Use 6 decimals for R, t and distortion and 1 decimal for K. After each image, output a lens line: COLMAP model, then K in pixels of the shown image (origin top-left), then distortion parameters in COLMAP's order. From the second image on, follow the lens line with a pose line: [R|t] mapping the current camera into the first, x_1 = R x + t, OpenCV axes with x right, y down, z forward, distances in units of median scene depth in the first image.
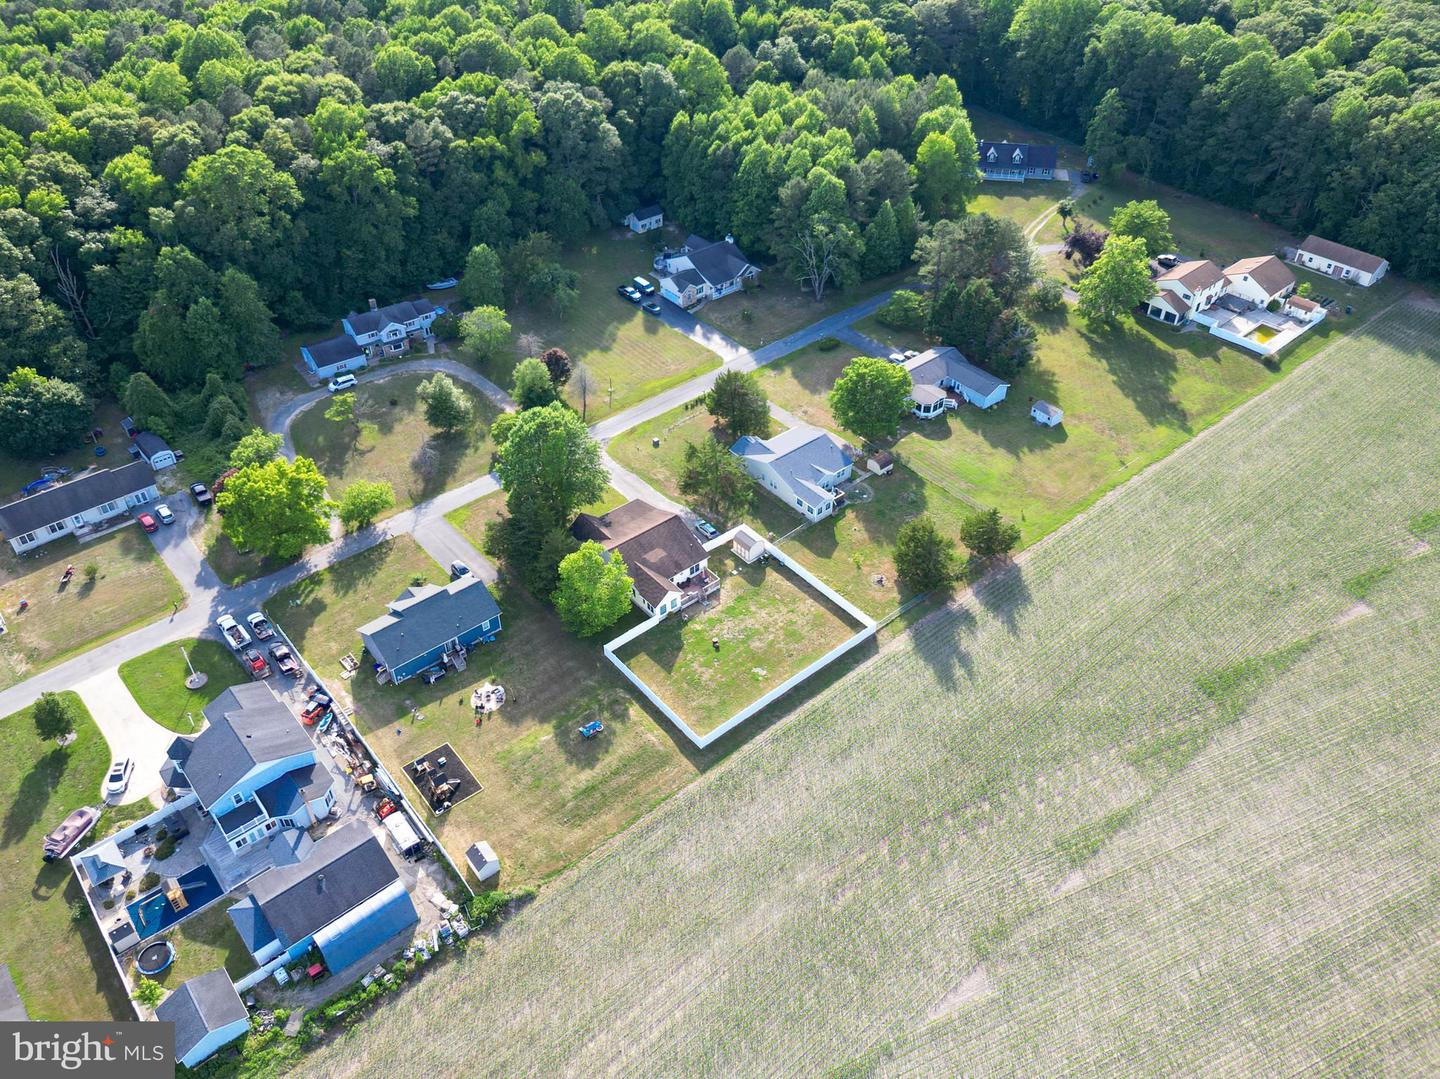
lens RADIAL K [[1068.9, 0, 704.1], [0, 1068.9, 483.9], [0, 0, 1]] dist [0.073484, -0.082273]
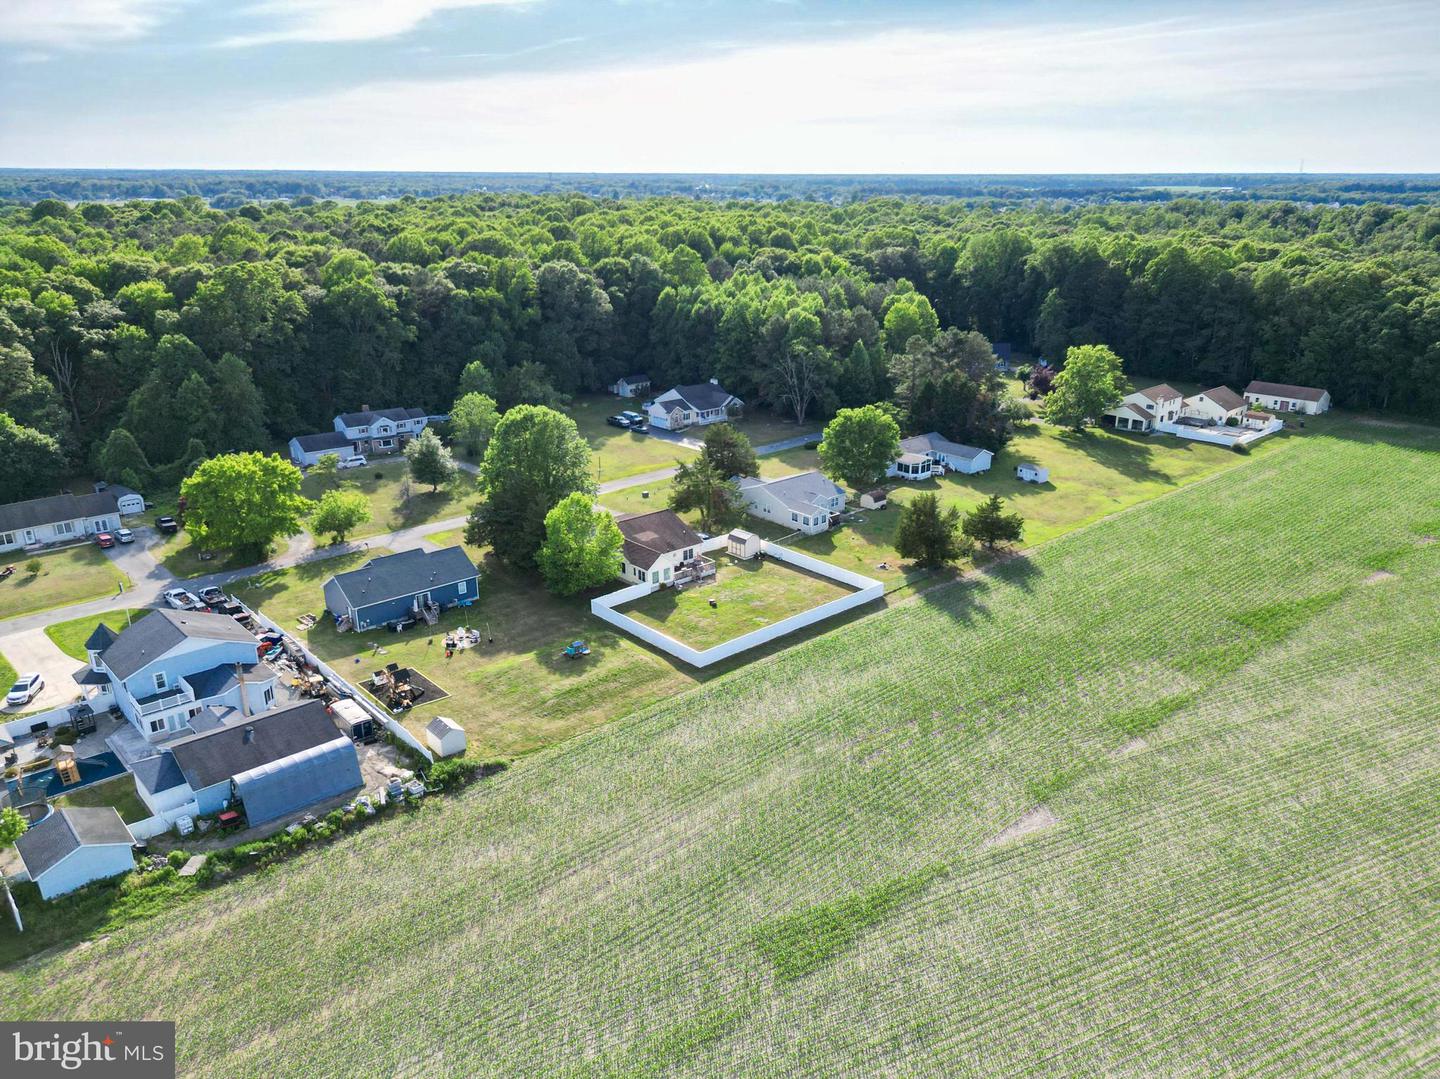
lens RADIAL K [[1025.5, 0, 720.0], [0, 1025.5, 539.5], [0, 0, 1]] dist [0.073527, -0.085069]
pose [[0.999253, -0.009770, 0.037392, -0.014604], [0.020927, 0.950191, -0.310964, 0.354578], [-0.032491, 0.311514, 0.949686, 0.134742]]
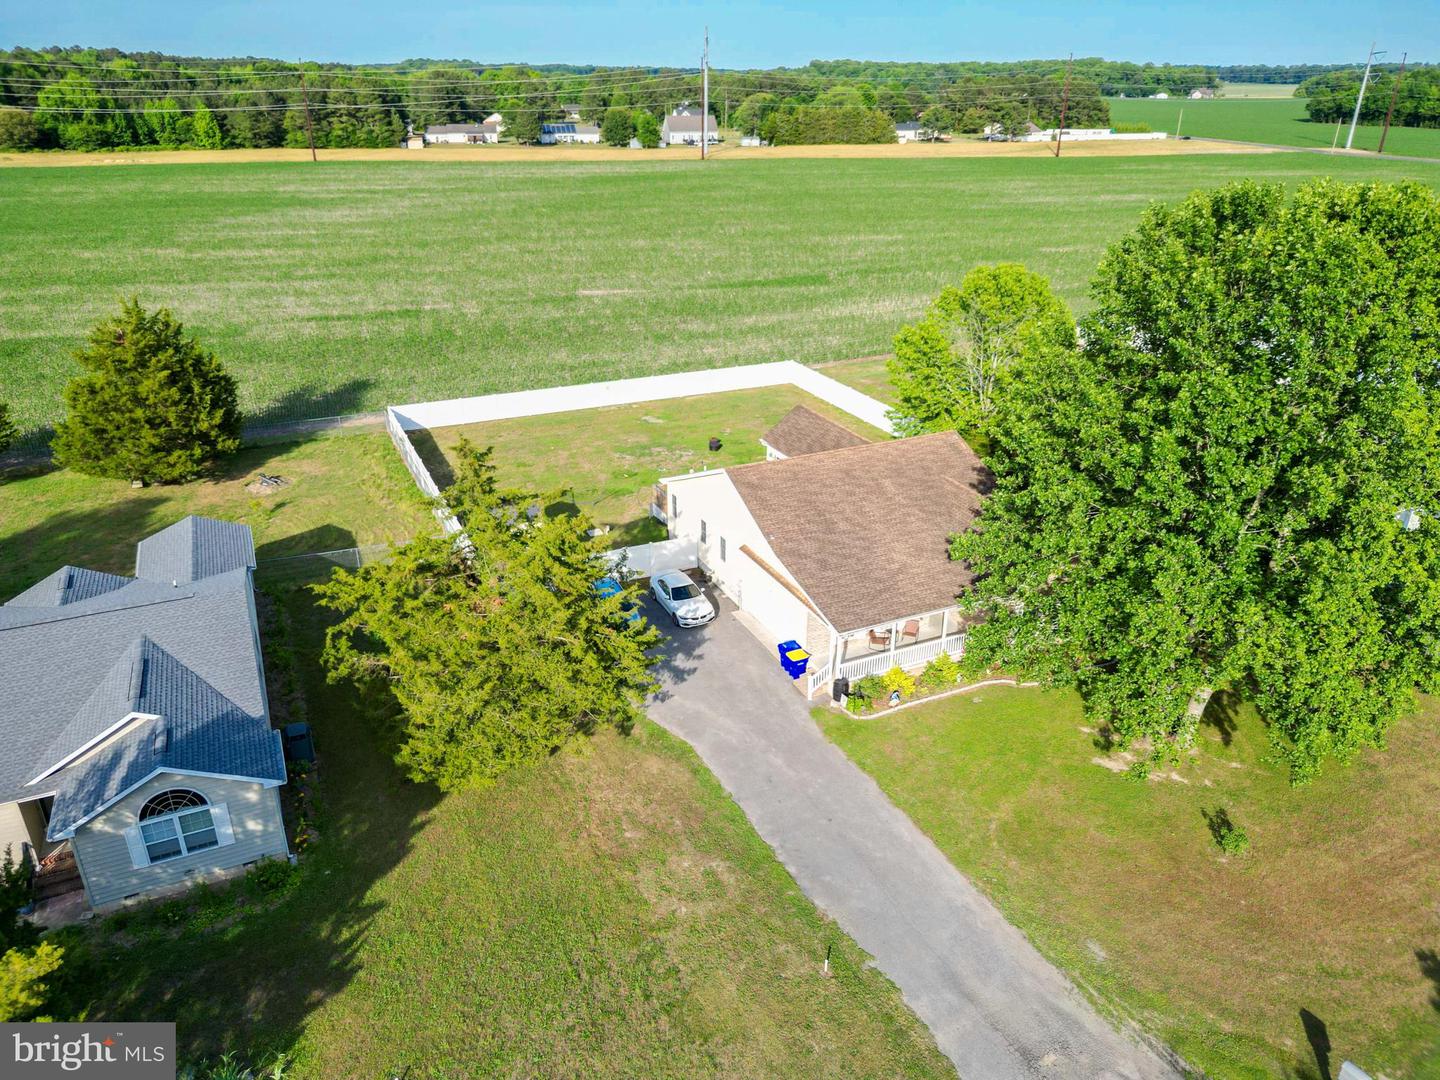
lens RADIAL K [[1020.8, 0, 720.0], [0, 1020.8, 540.0], [0, 0, 1]] dist [0.042027, -0.028238]
pose [[-0.970774, -0.106020, 0.215306, -0.090519], [0.141021, 0.473918, 0.869204, -0.218971], [-0.194191, 0.874163, -0.445116, 1.179881]]
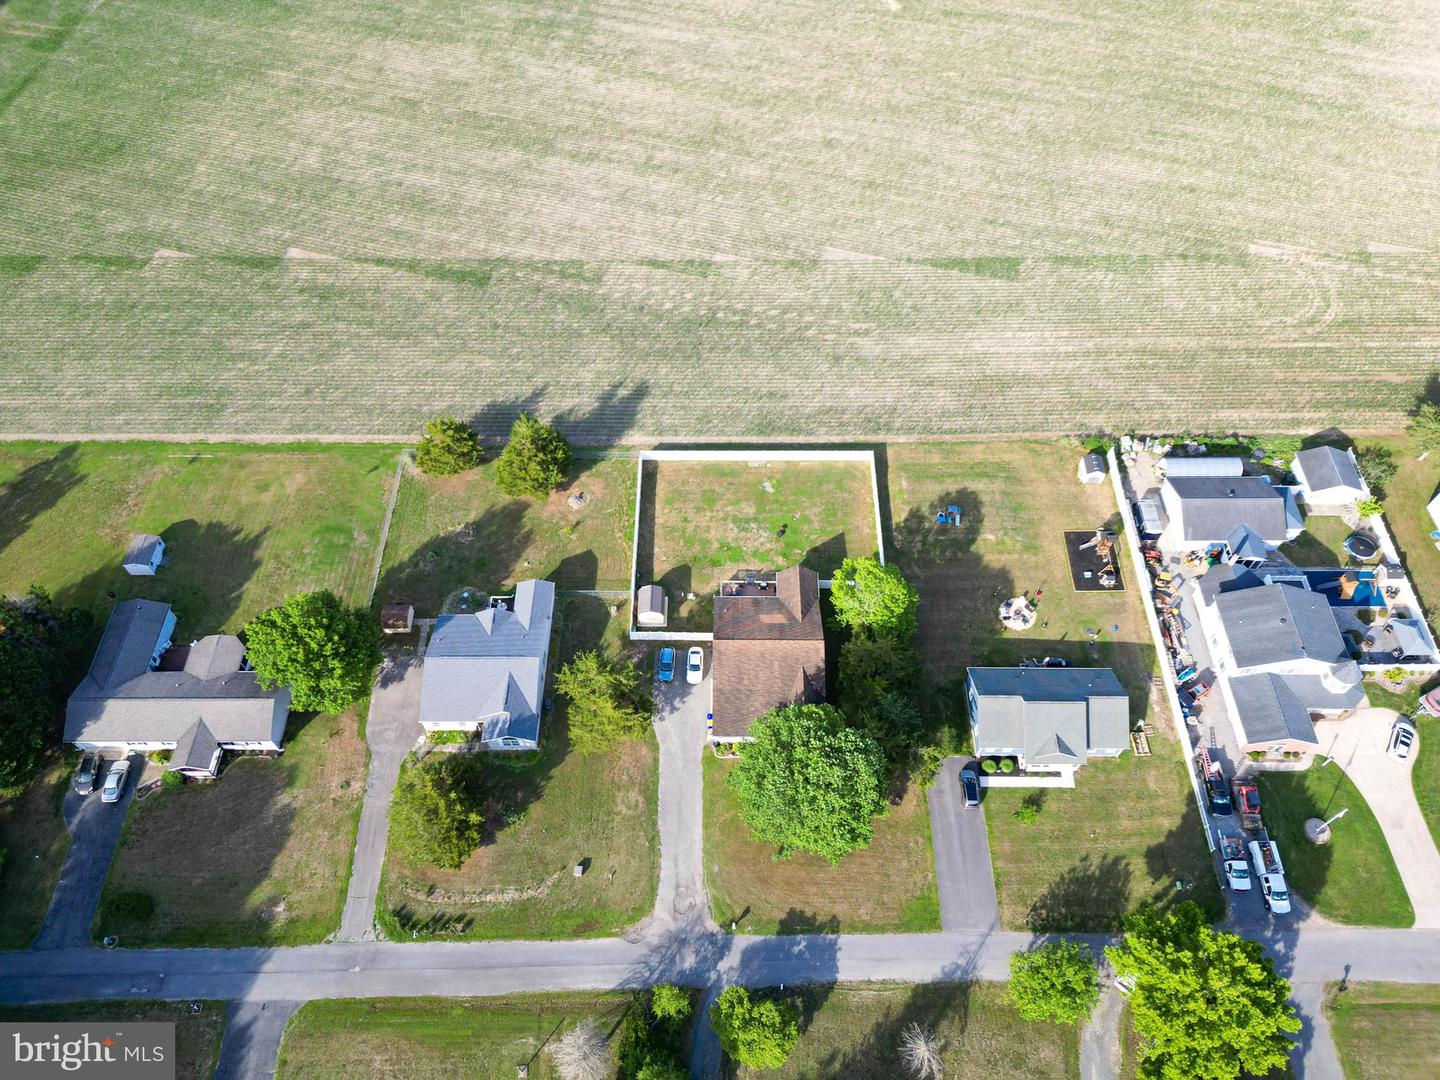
lens RADIAL K [[1025.5, 0, 720.0], [0, 1025.5, 540.0], [0, 0, 1]] dist [0.073527, -0.085069]
pose [[-0.770577, -0.531997, 0.350985, -0.256325], [0.389708, 0.042467, 0.919959, -0.671525], [-0.504321, 0.845681, 0.174599, 0.831123]]
